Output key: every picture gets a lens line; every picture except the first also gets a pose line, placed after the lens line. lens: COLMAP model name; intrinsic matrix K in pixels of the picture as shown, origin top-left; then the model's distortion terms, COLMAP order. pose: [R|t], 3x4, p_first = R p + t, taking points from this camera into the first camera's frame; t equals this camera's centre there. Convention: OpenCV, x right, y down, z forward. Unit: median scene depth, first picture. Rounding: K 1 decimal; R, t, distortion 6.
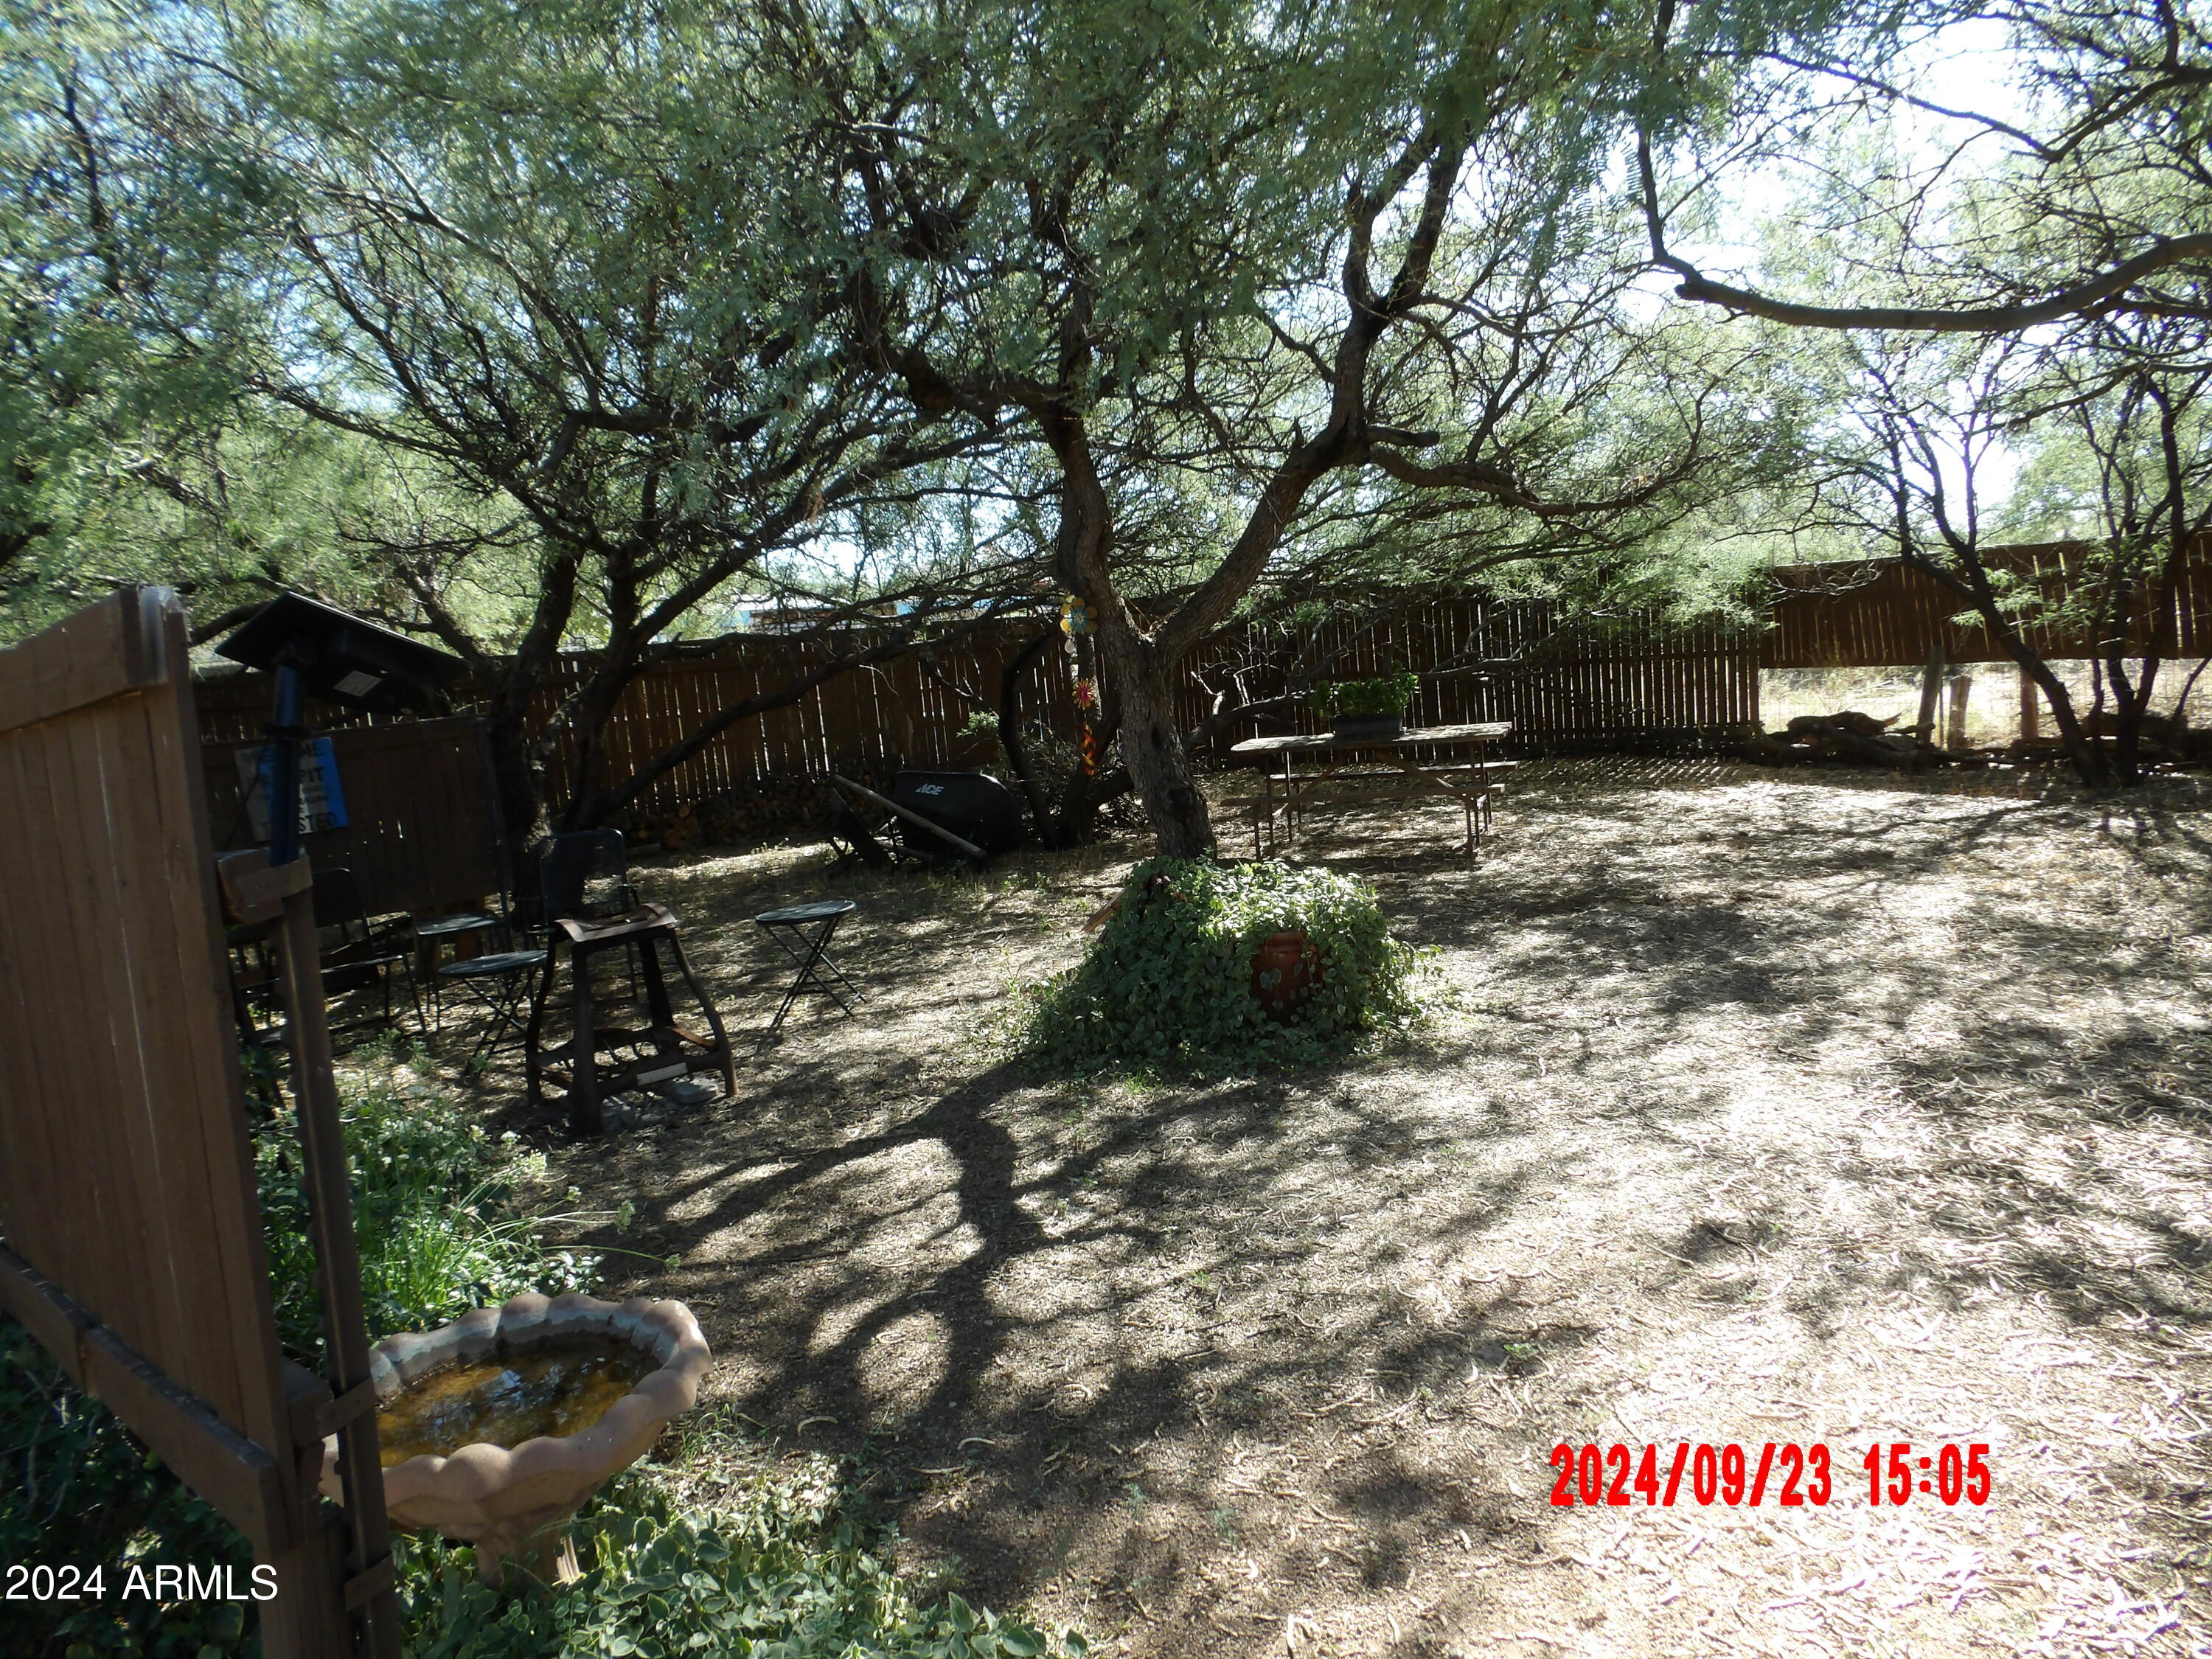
lens RADIAL K [[1537.7, 0, 1113.0], [0, 1537.7, 830.3], [0, 0, 1]] dist [-0.026367, 0.031882]
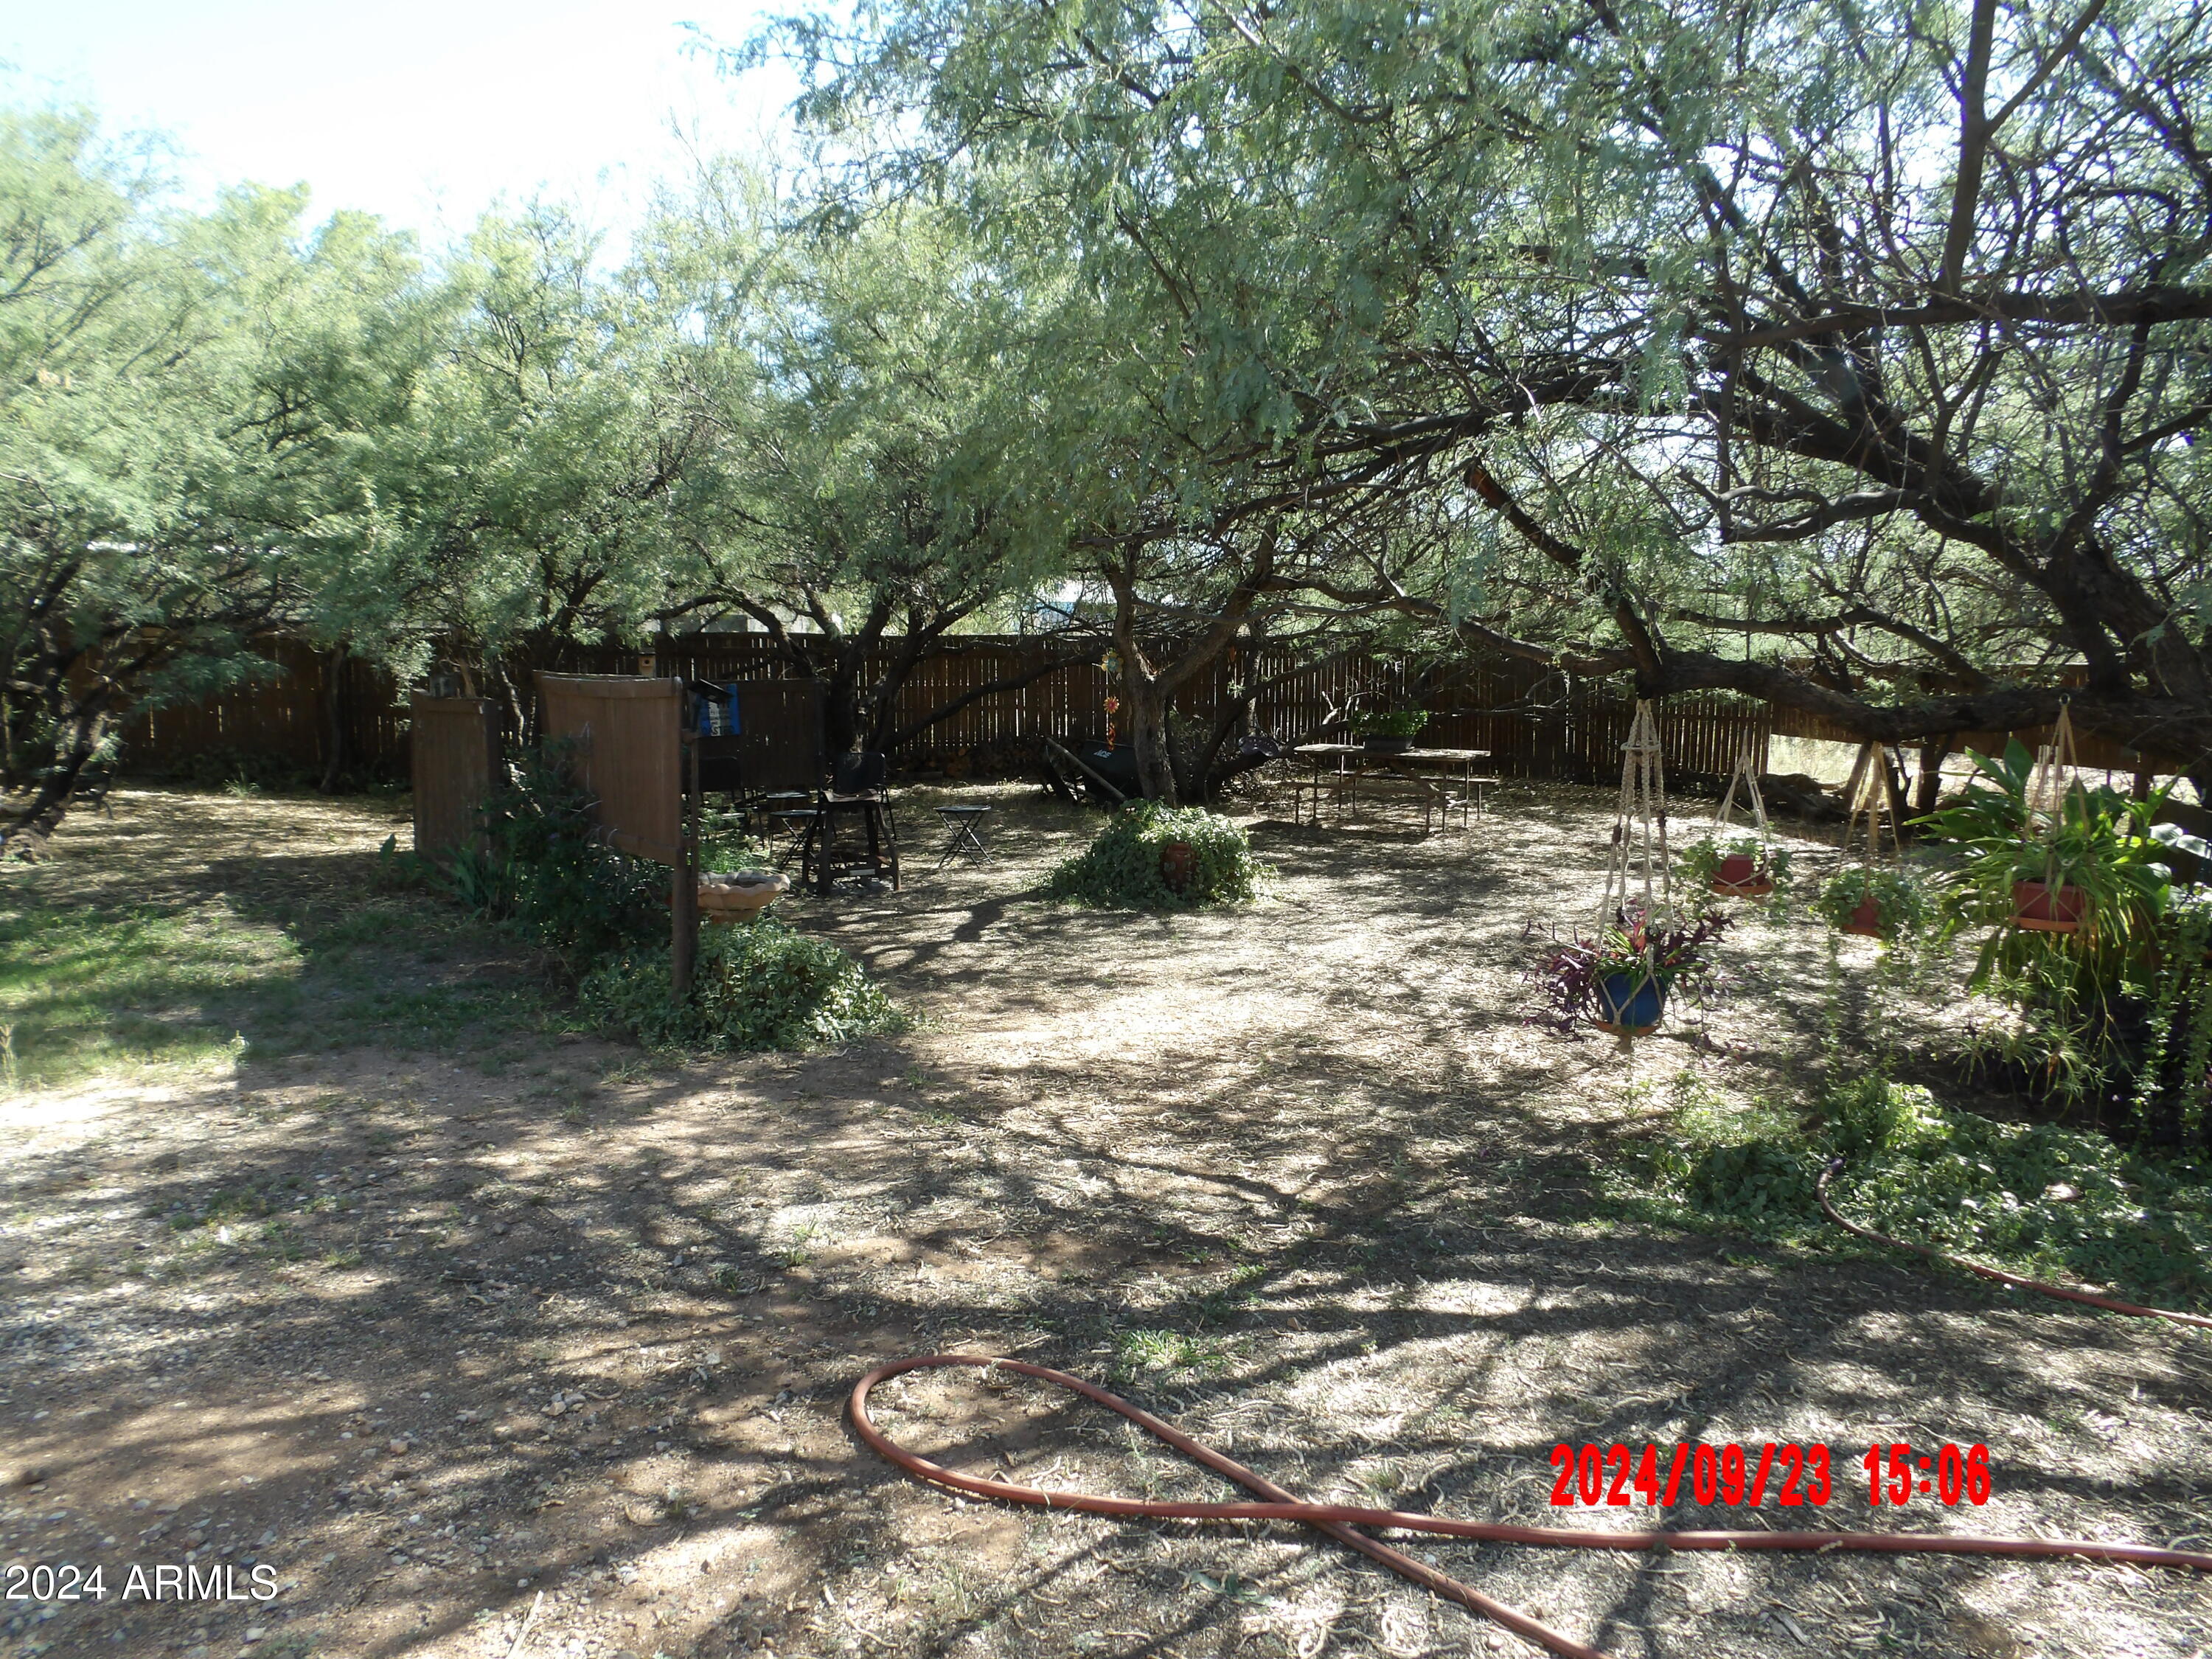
lens RADIAL K [[1546.7, 0, 1096.9], [0, 1546.7, 824.8], [0, 0, 1]] dist [-0.031222, 0.033454]
pose [[0.960431, 0.121900, -0.250424, 0.287241], [-0.119346, 0.992527, 0.025418, 0.005098], [0.251651, 0.005475, 0.967803, -0.505099]]
